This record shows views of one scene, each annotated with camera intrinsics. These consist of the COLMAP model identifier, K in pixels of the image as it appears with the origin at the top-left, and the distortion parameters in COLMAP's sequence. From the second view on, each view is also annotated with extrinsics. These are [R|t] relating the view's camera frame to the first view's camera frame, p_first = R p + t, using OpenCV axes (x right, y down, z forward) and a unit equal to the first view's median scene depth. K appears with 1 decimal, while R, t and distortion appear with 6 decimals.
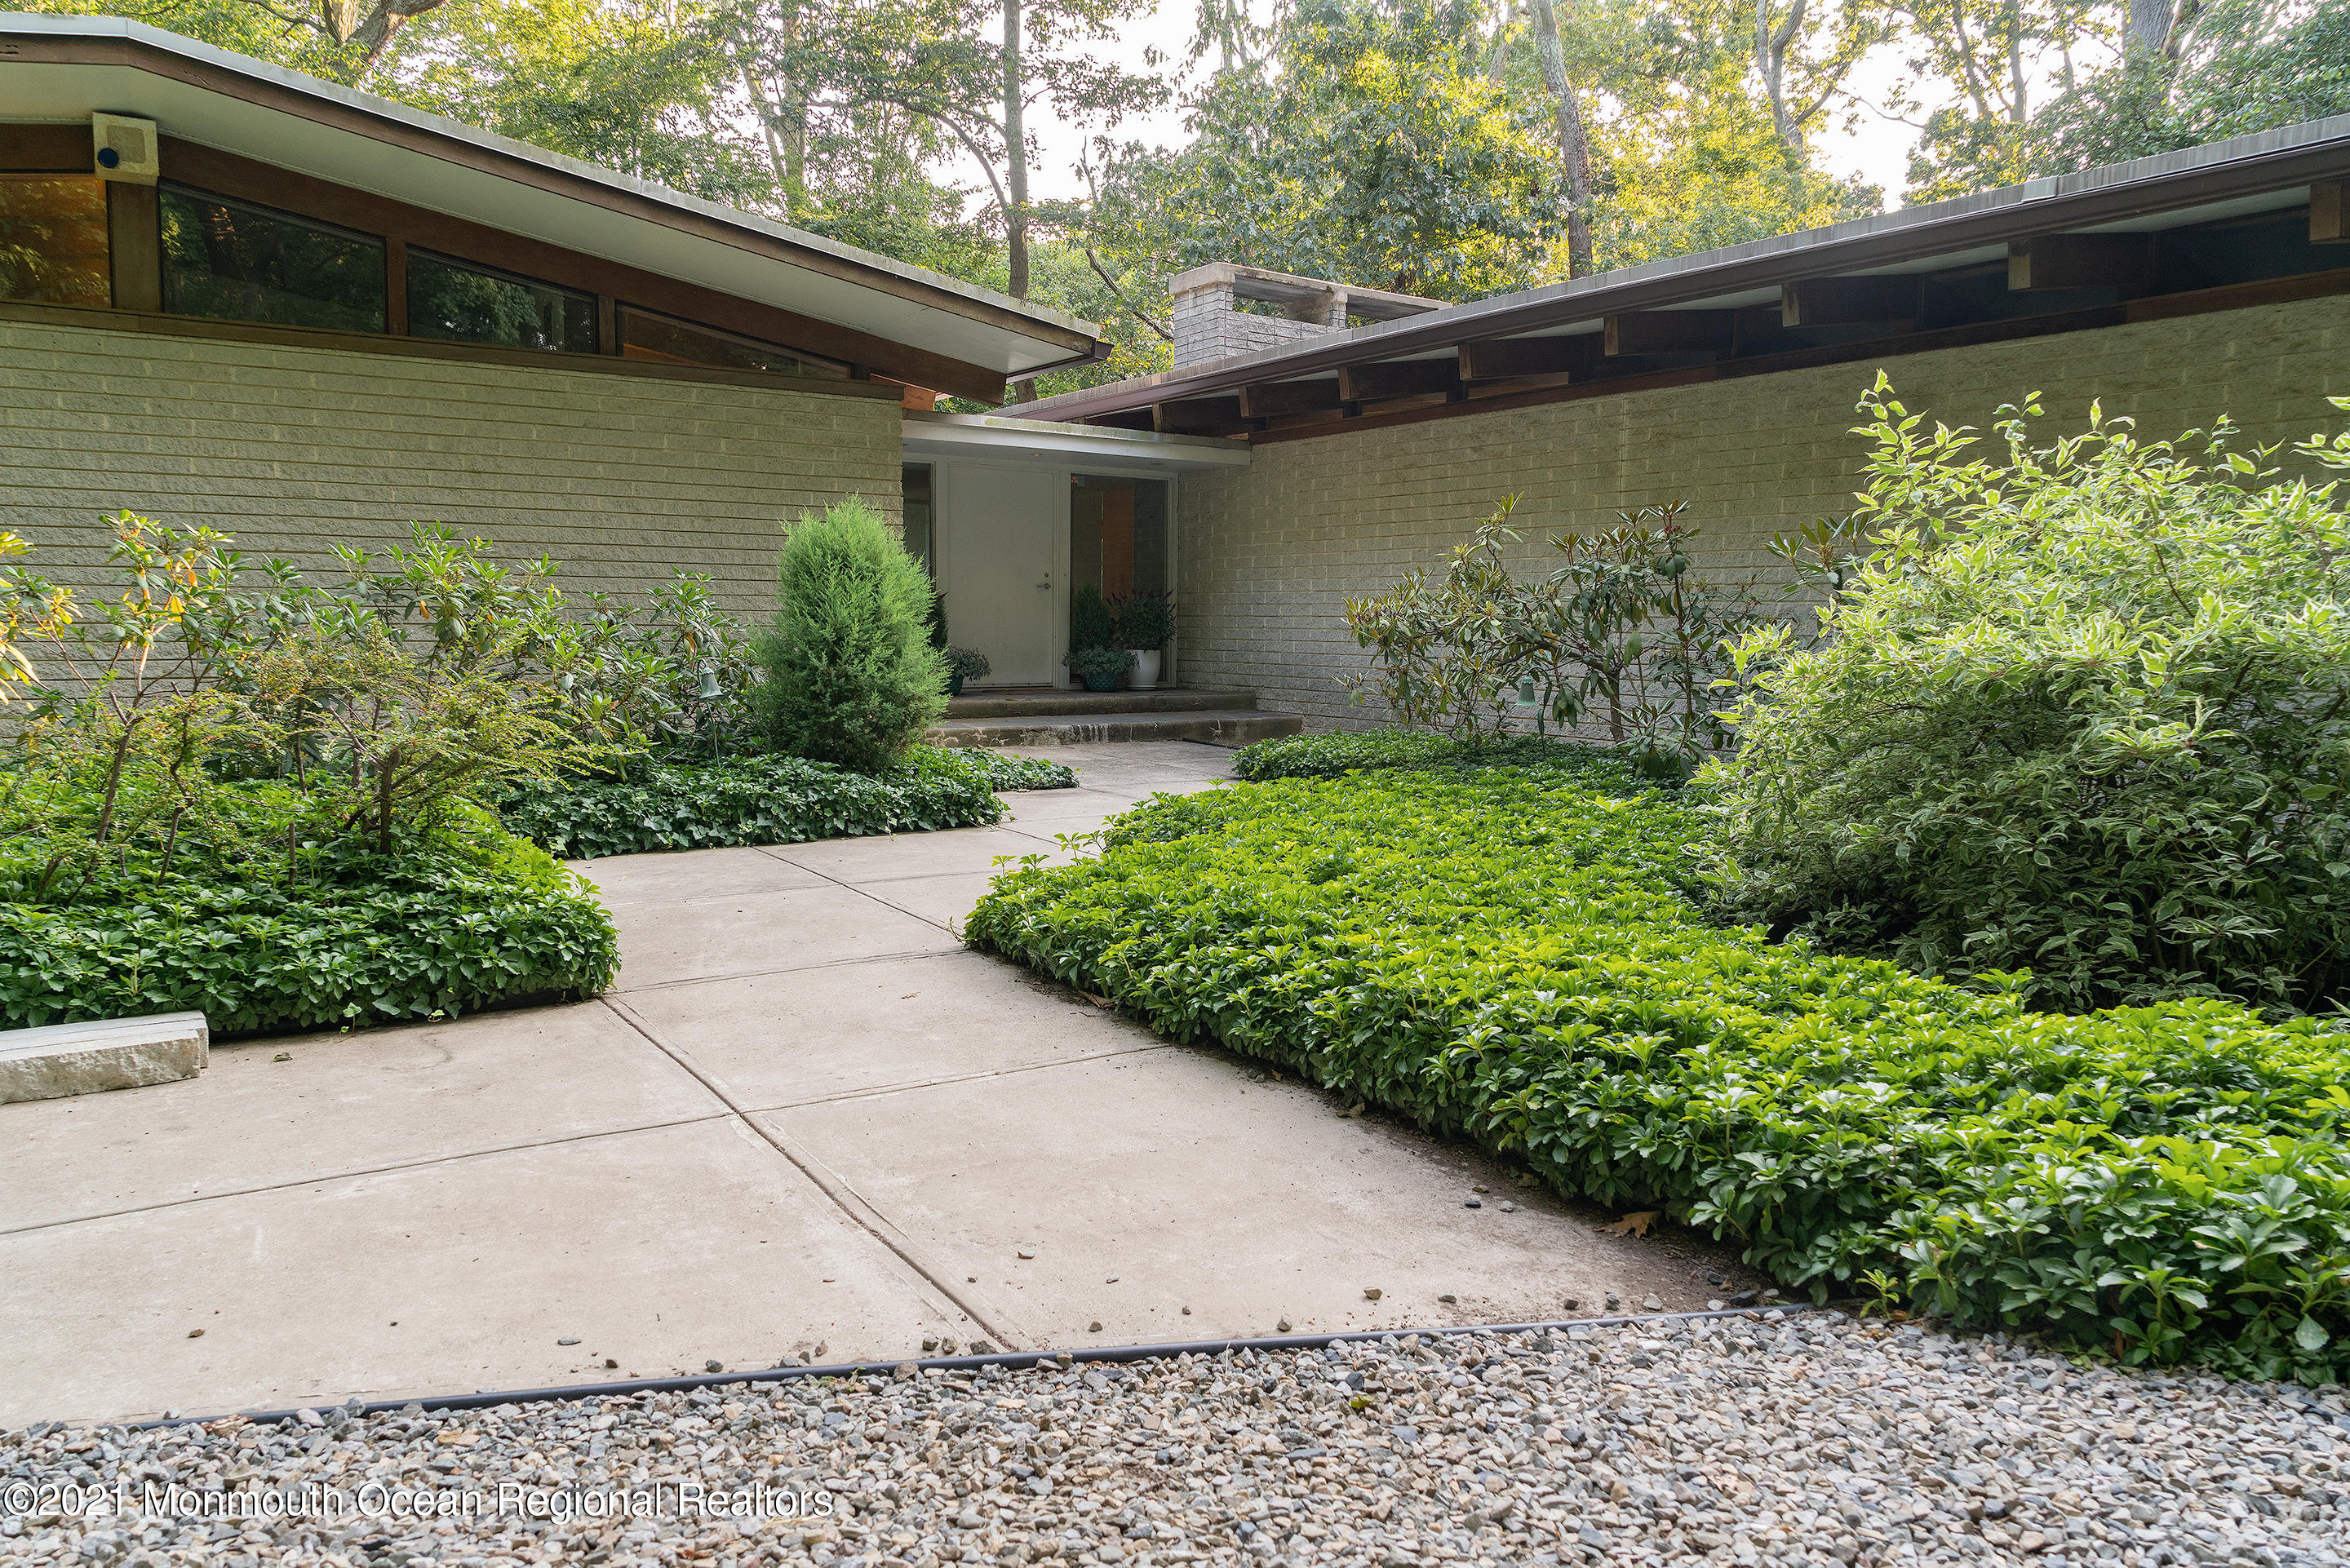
lens RADIAL K [[1538.5, 0, 1164.2], [0, 1538.5, 791.4], [0, 0, 1]] dist [-0.001202, -0.000084]
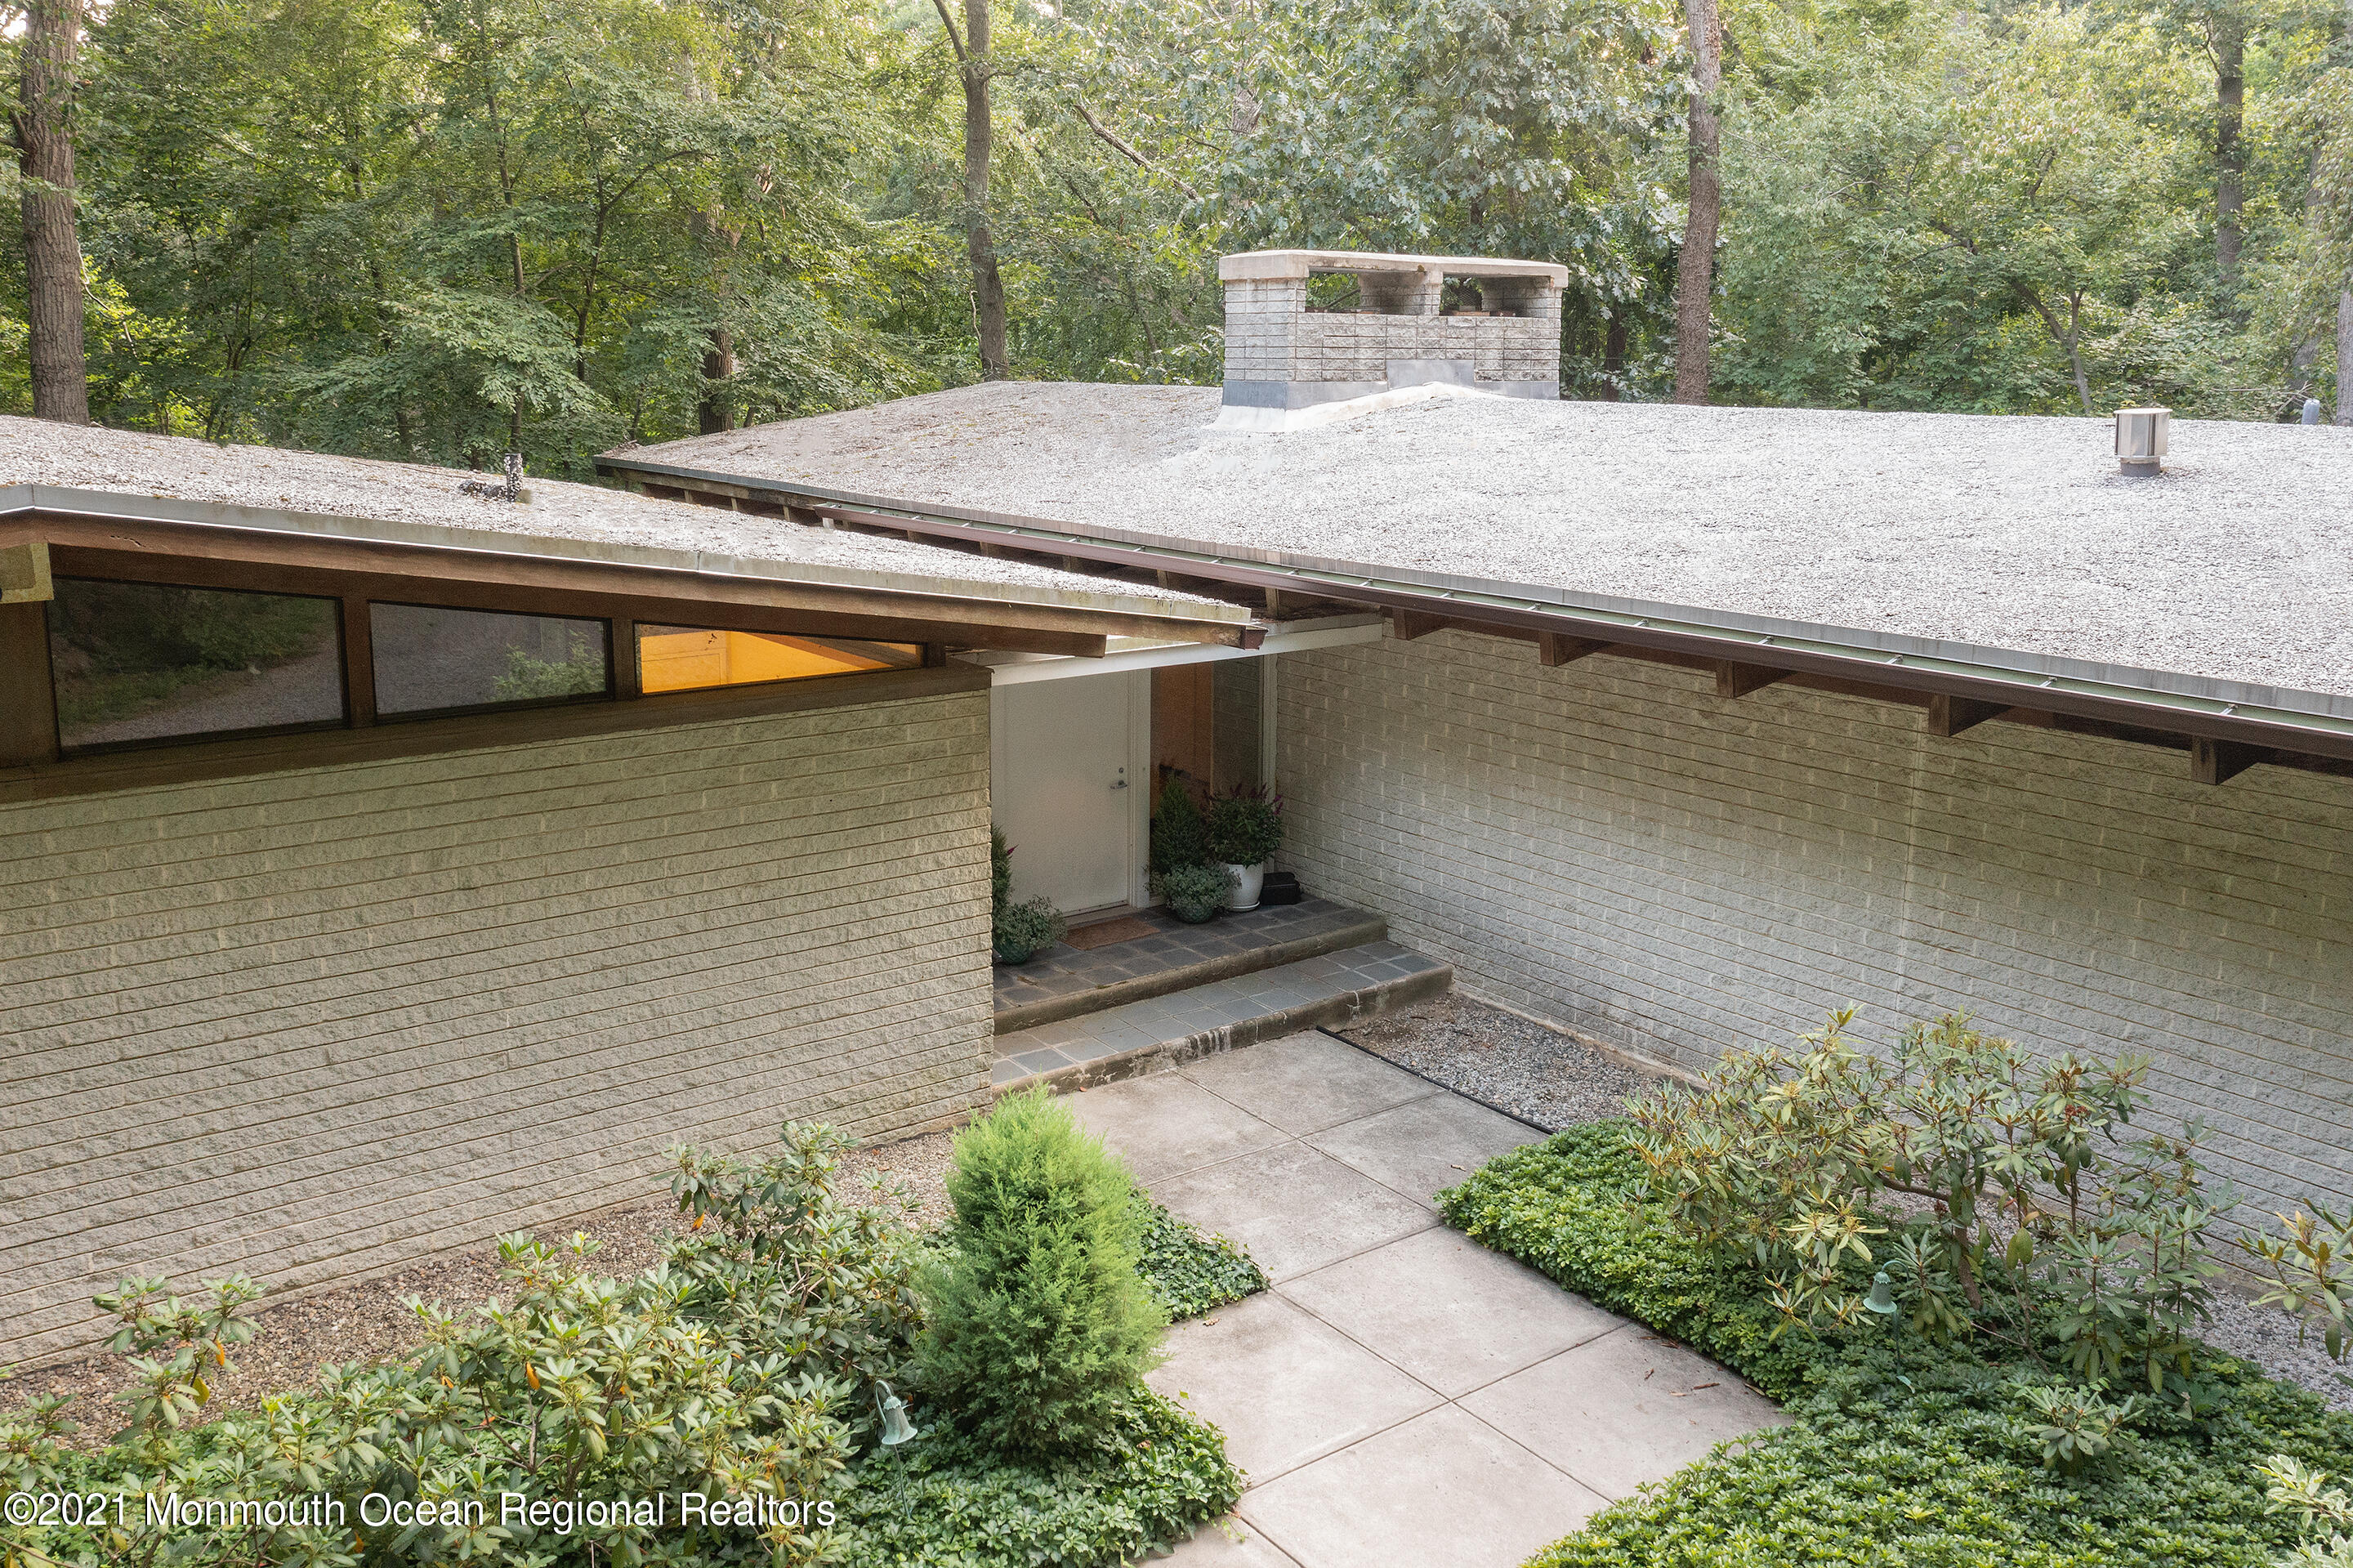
lens RADIAL K [[1878.4, 0, 1184.1], [0, 1878.4, 775.7], [0, 0, 1]] dist [0.015646, -0.003769]
pose [[0.998744, -0.013554, 0.048240, -0.125788], [0.008989, 0.995569, 0.093608, -0.316281], [-0.049295, -0.093057, 0.994440, 0.052192]]
